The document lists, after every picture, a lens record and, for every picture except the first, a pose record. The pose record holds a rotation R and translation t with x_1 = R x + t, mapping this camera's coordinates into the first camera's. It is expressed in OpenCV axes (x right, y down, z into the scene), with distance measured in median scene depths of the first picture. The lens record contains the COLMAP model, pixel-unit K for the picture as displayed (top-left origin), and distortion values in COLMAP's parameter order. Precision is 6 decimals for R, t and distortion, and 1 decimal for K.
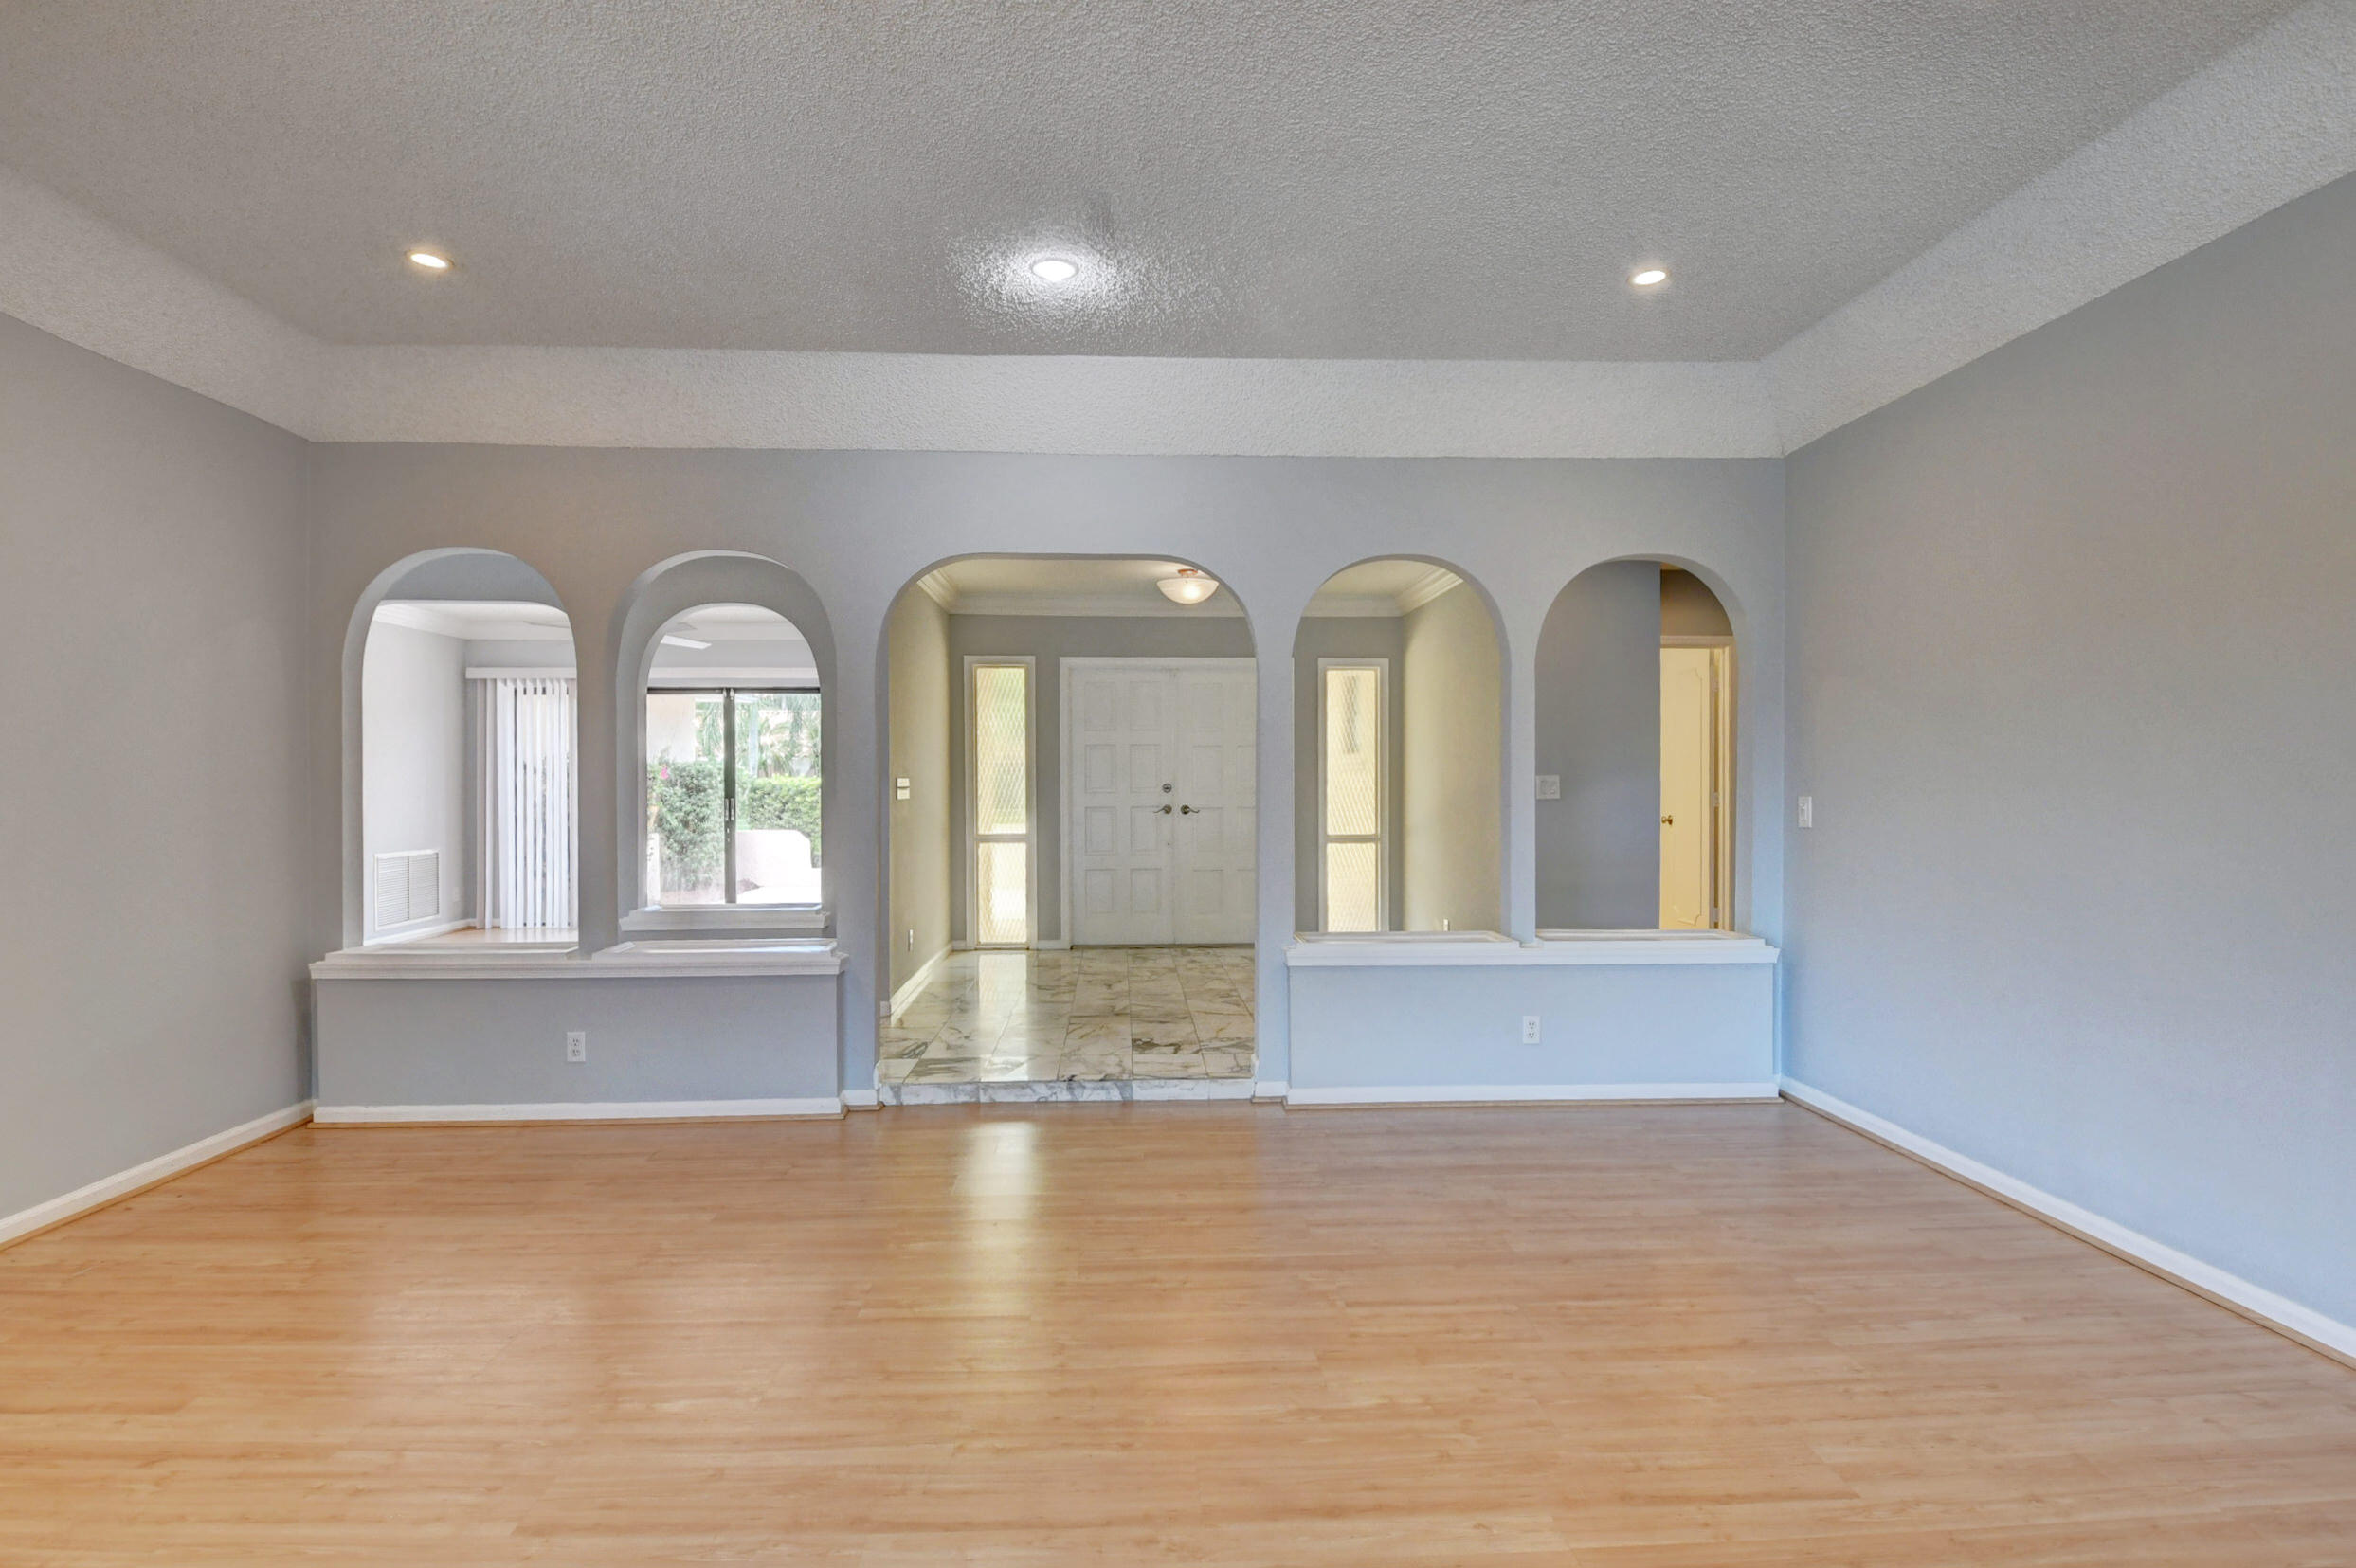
lens RADIAL K [[1119.1, 0, 1156.7], [0, 1119.1, 781.2], [0, 0, 1]] dist [0.015611, -0.029239]
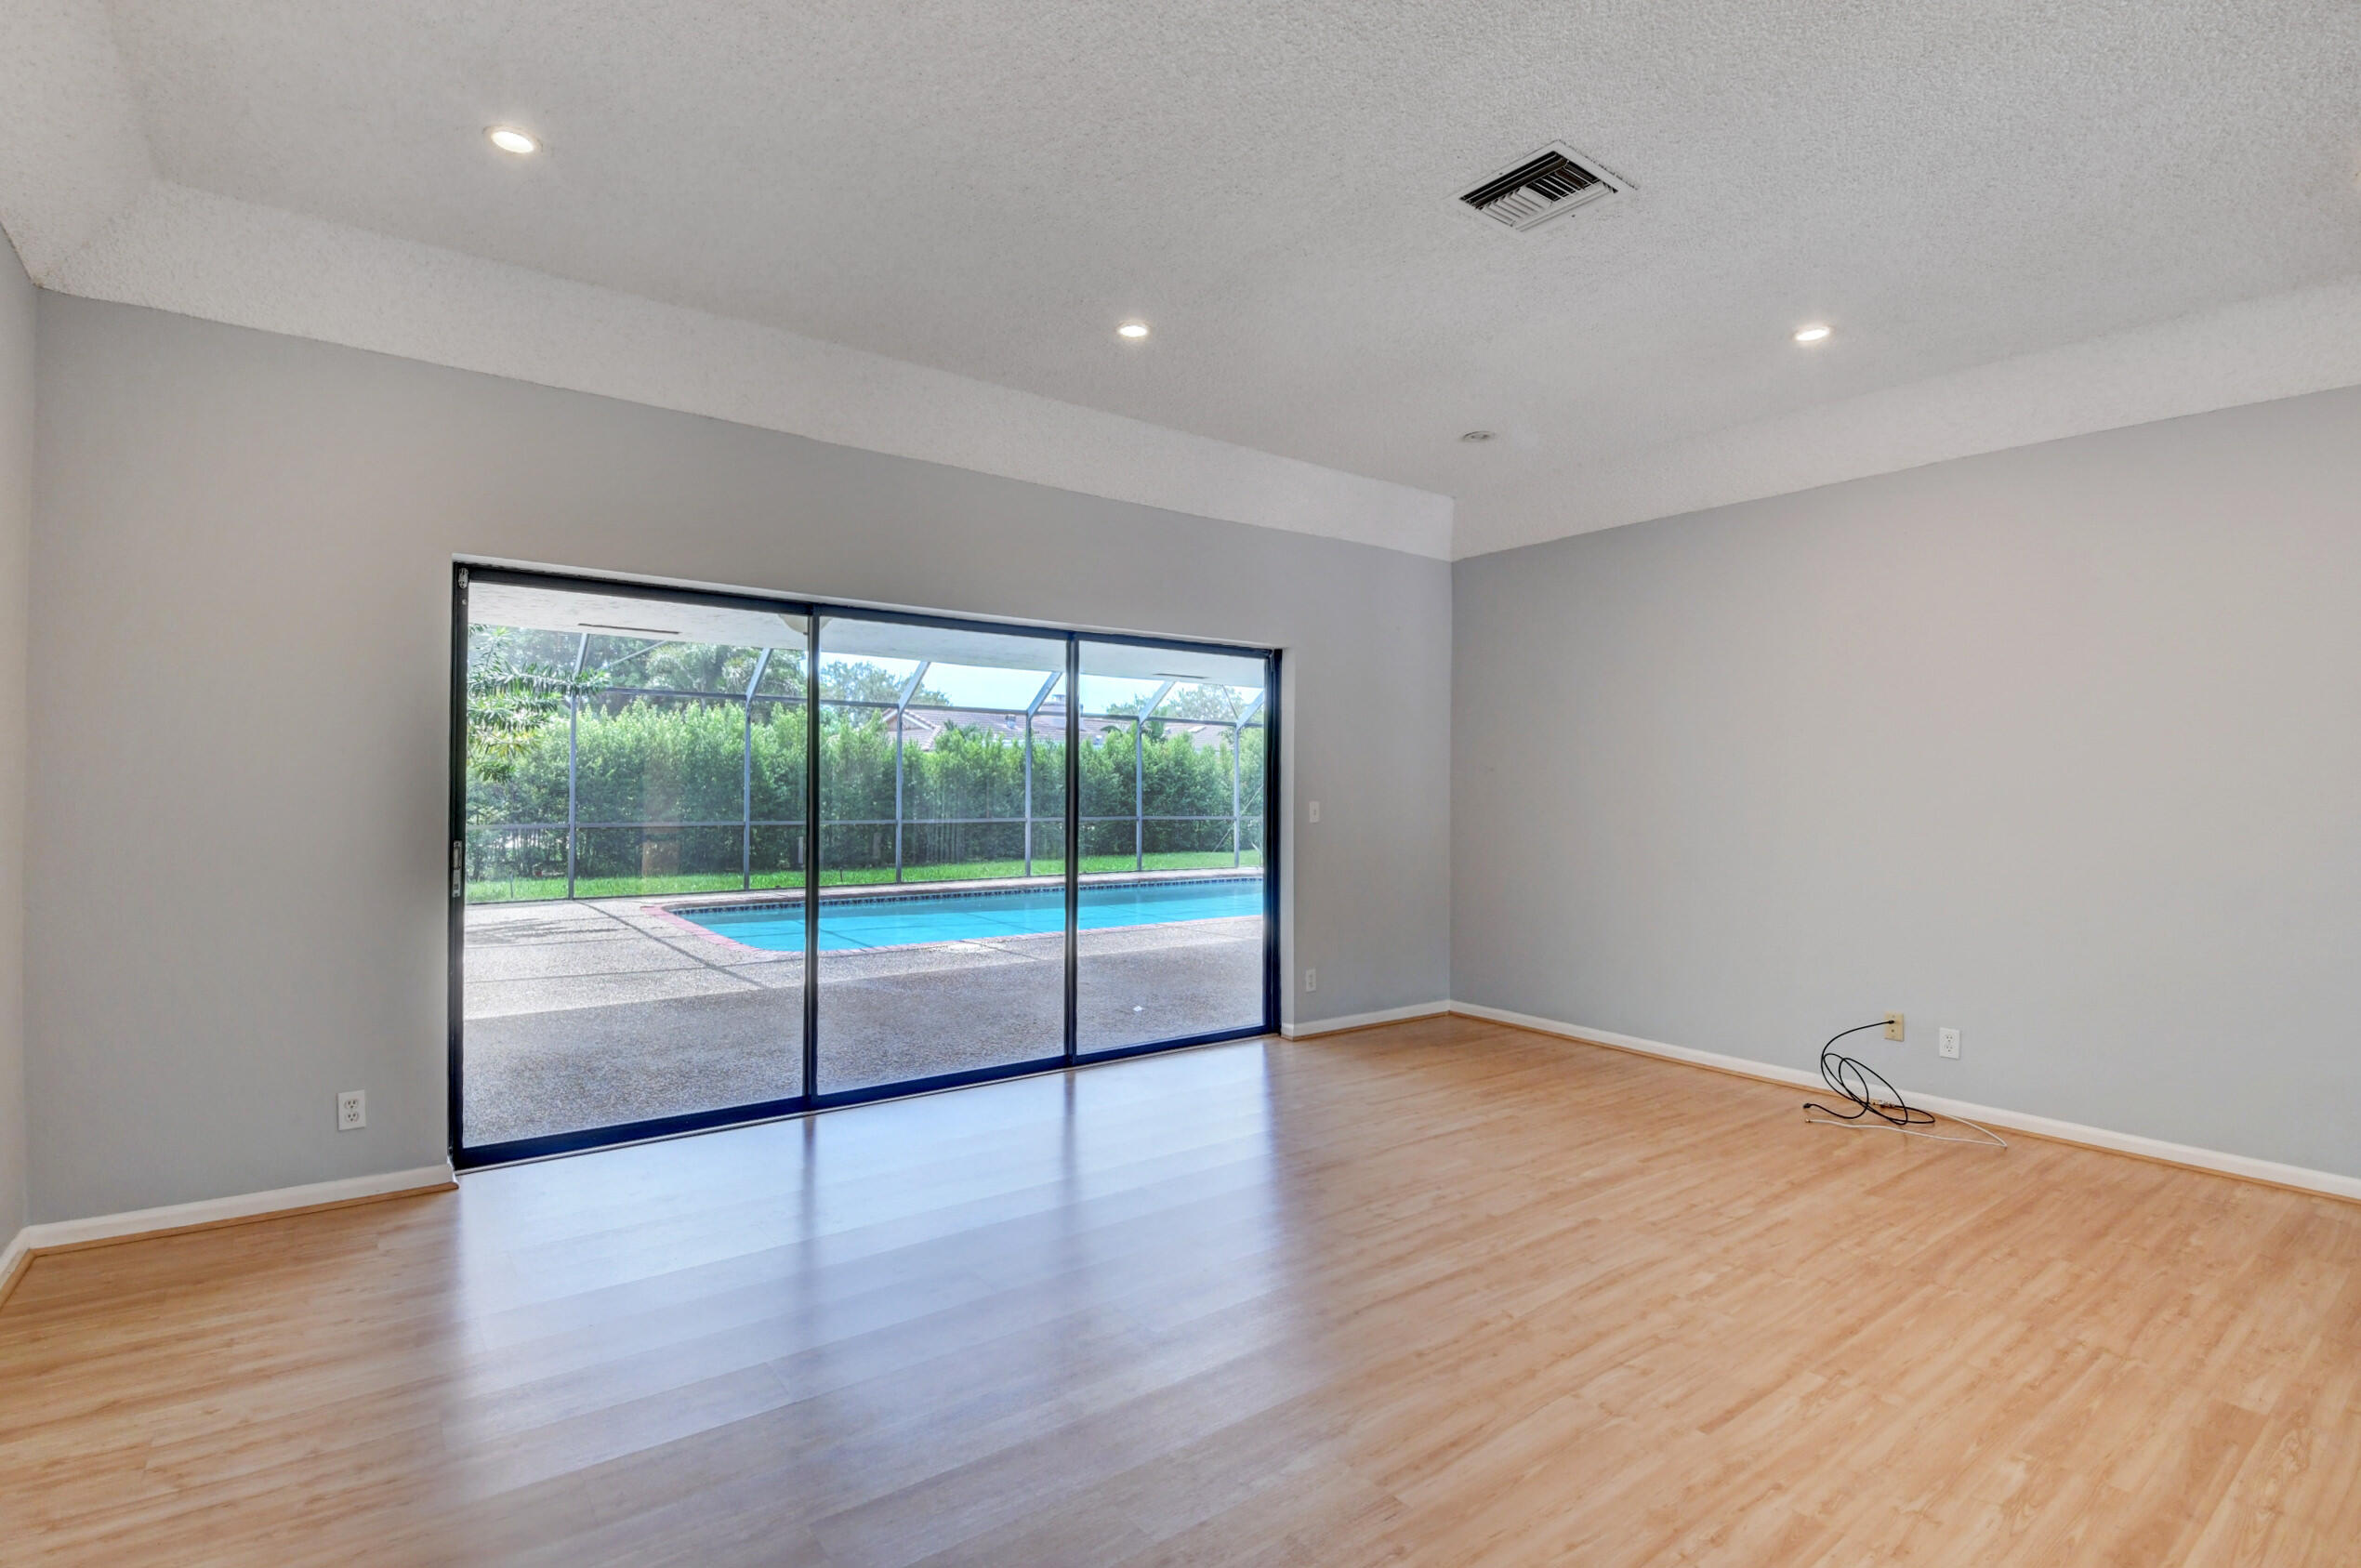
lens RADIAL K [[1089.6, 0, 1168.9], [0, 1089.6, 787.8], [0, 0, 1]] dist [0.001891, -0.019224]
pose [[-0.828661, -0.004340, -0.559734, 0.380704], [-0.006614, 0.999976, 0.002039, -0.000095], [0.559712, 0.005392, -0.828670, 0.825216]]
